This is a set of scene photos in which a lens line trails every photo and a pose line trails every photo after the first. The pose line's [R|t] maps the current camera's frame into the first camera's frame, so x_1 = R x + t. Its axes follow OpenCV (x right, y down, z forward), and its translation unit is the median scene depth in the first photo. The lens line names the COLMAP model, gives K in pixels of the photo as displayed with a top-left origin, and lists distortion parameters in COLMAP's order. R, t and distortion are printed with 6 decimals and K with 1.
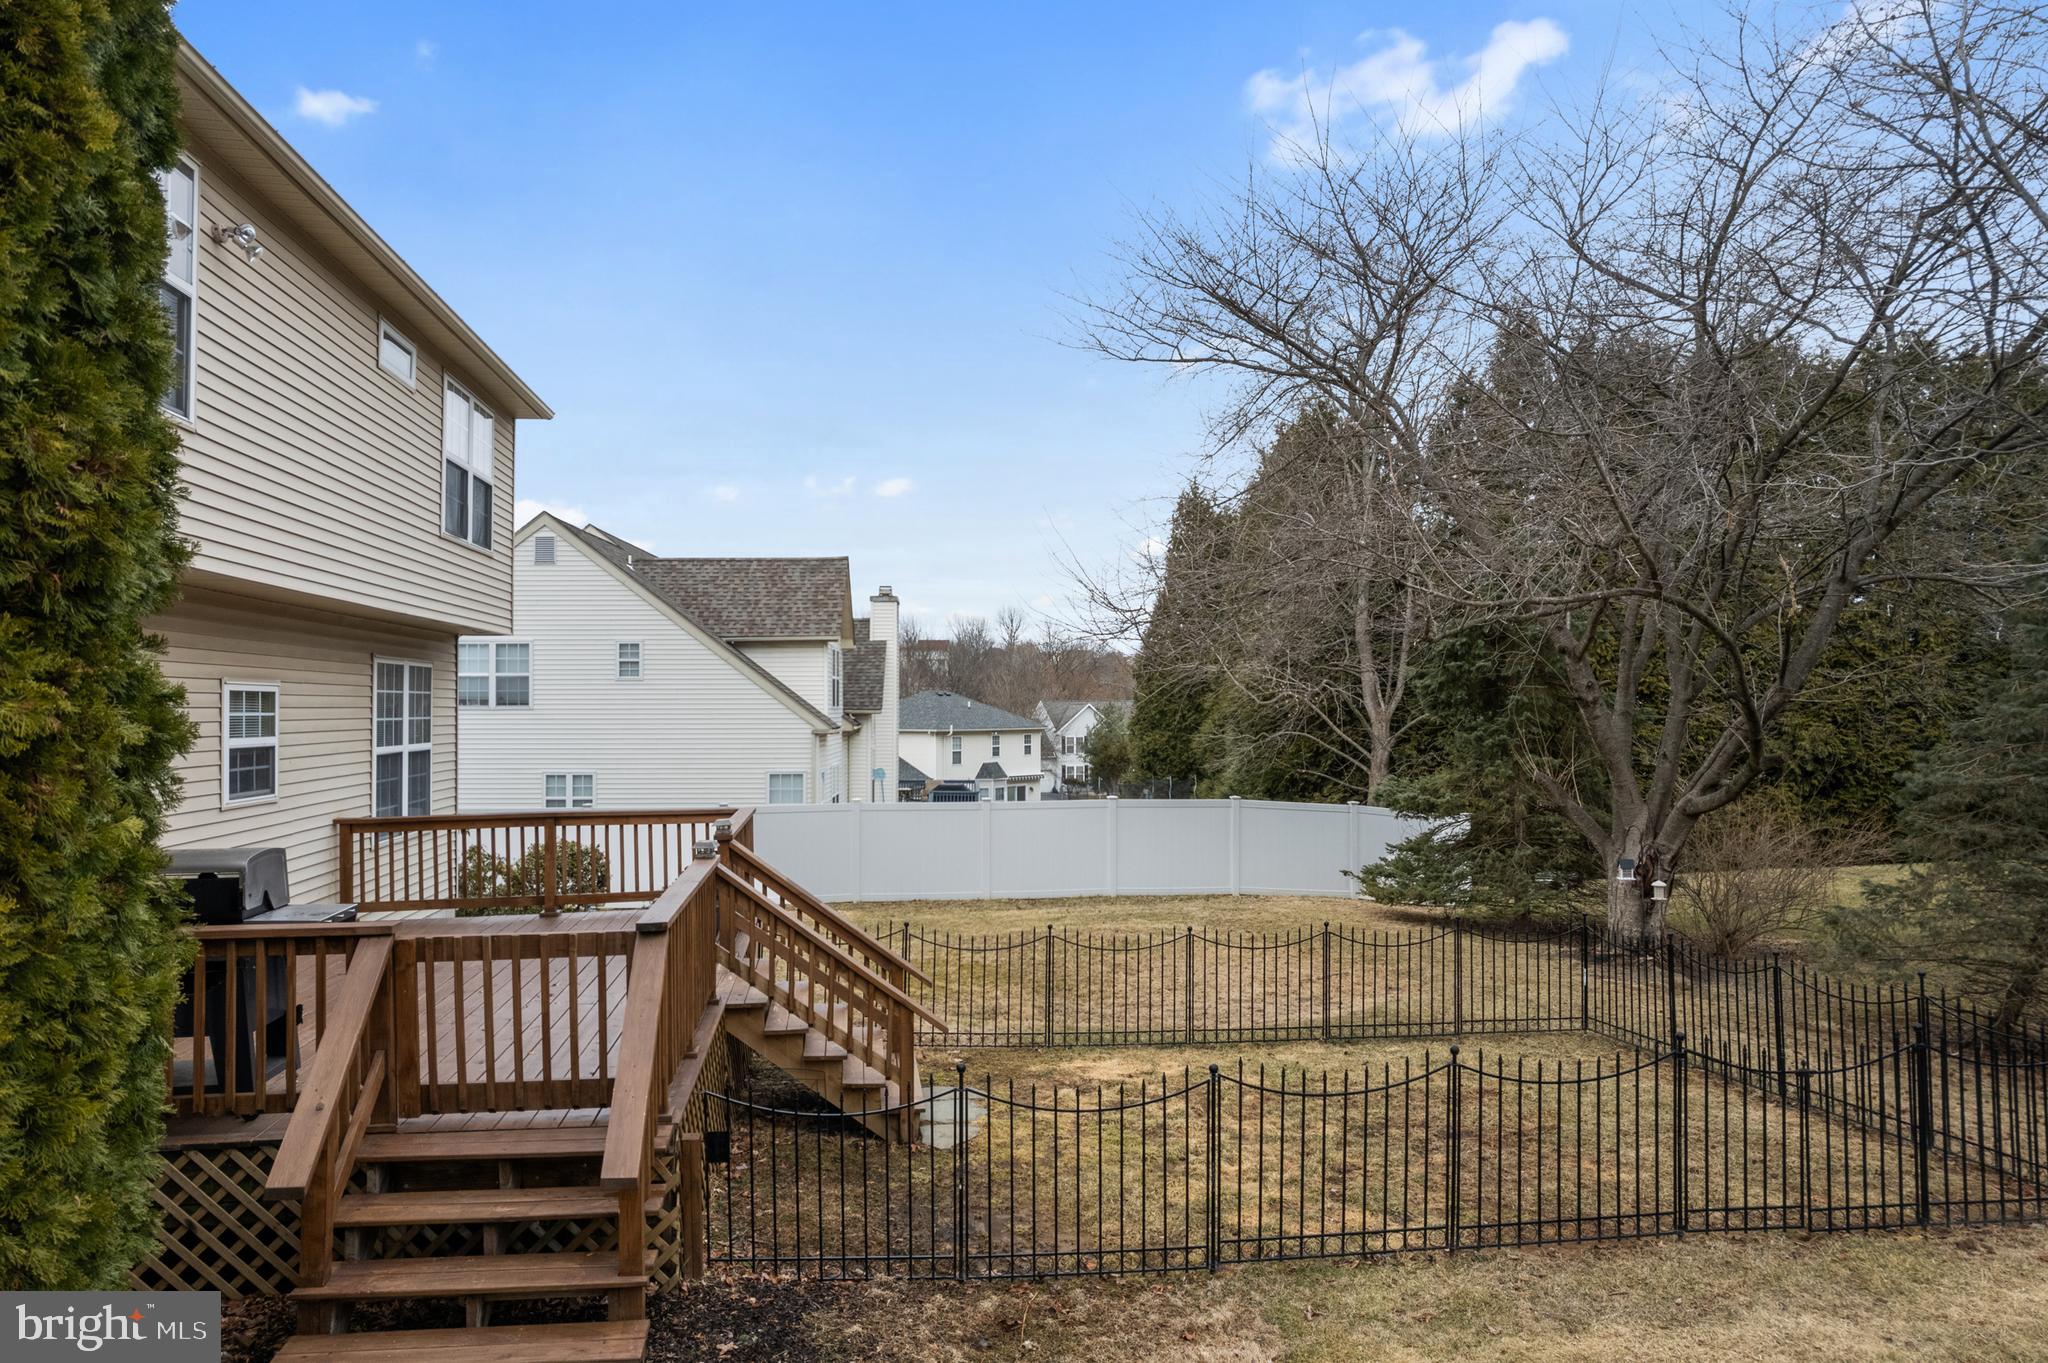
lens RADIAL K [[1315.1, 0, 1024.6], [0, 1315.1, 691.2], [0, 0, 1]] dist [-0.004129, -0.090229]
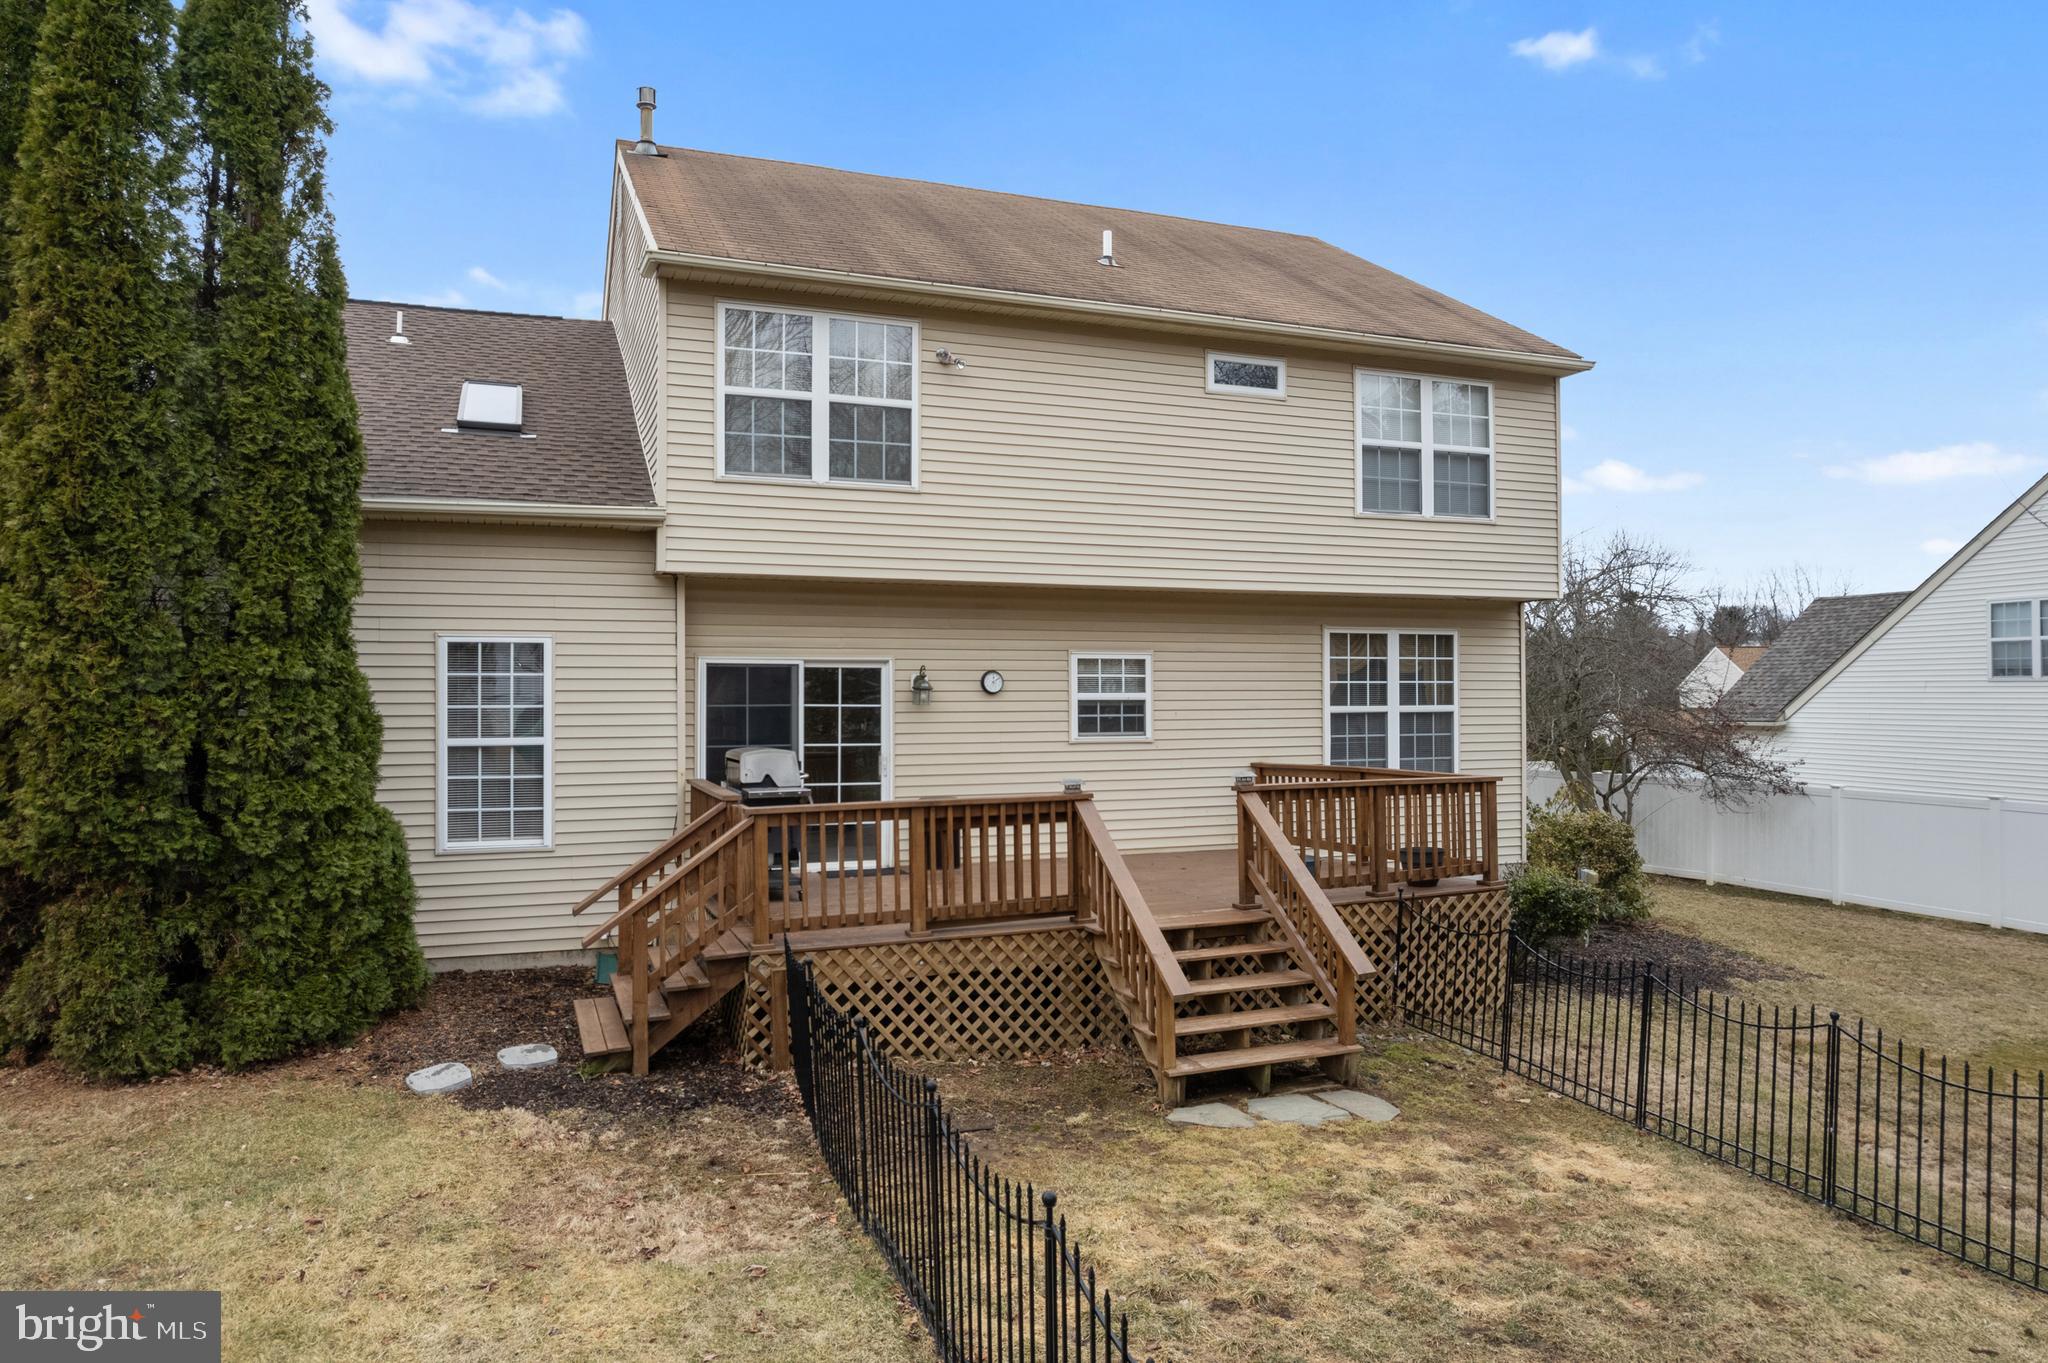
lens RADIAL K [[1315.1, 0, 1024.6], [0, 1315.1, 691.2], [0, 0, 1]] dist [-0.004129, -0.090229]
pose [[0.226580, 0.000218, -0.973993, 0.704381], [0.014598, 0.999887, 0.003620, 0.026435], [0.973883, -0.015038, 0.226551, 0.570227]]
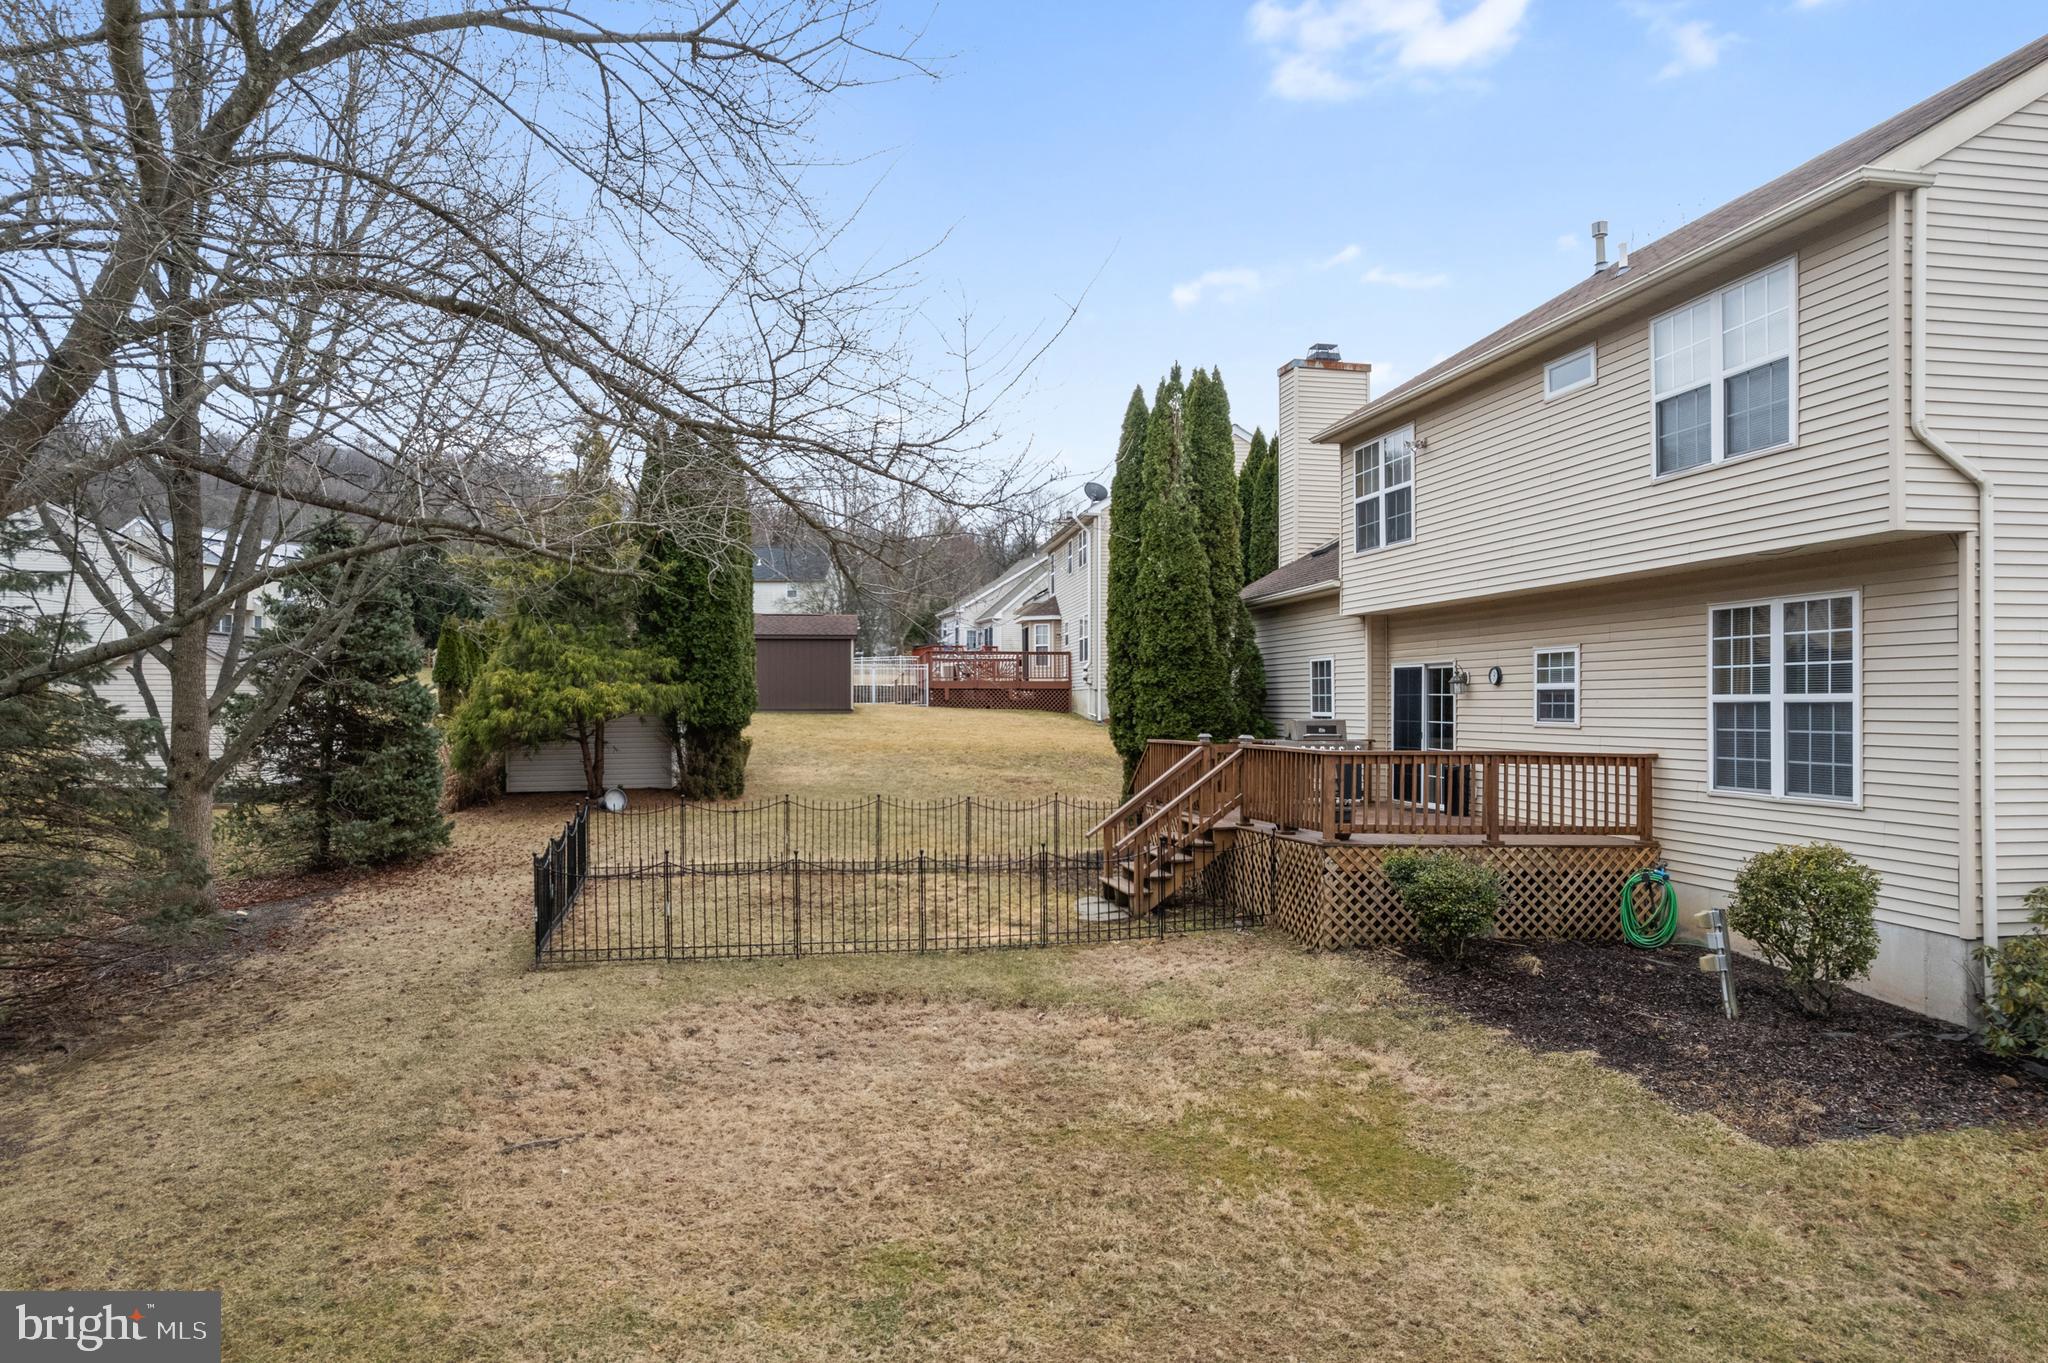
lens RADIAL K [[1315.1, 0, 1024.6], [0, 1315.1, 691.2], [0, 0, 1]] dist [-0.004129, -0.090229]
pose [[-0.999021, 0.001978, -0.044185, 0.096642], [0.002961, 0.999749, -0.022192, 0.074570], [0.044130, -0.022301, -0.998777, 2.413428]]
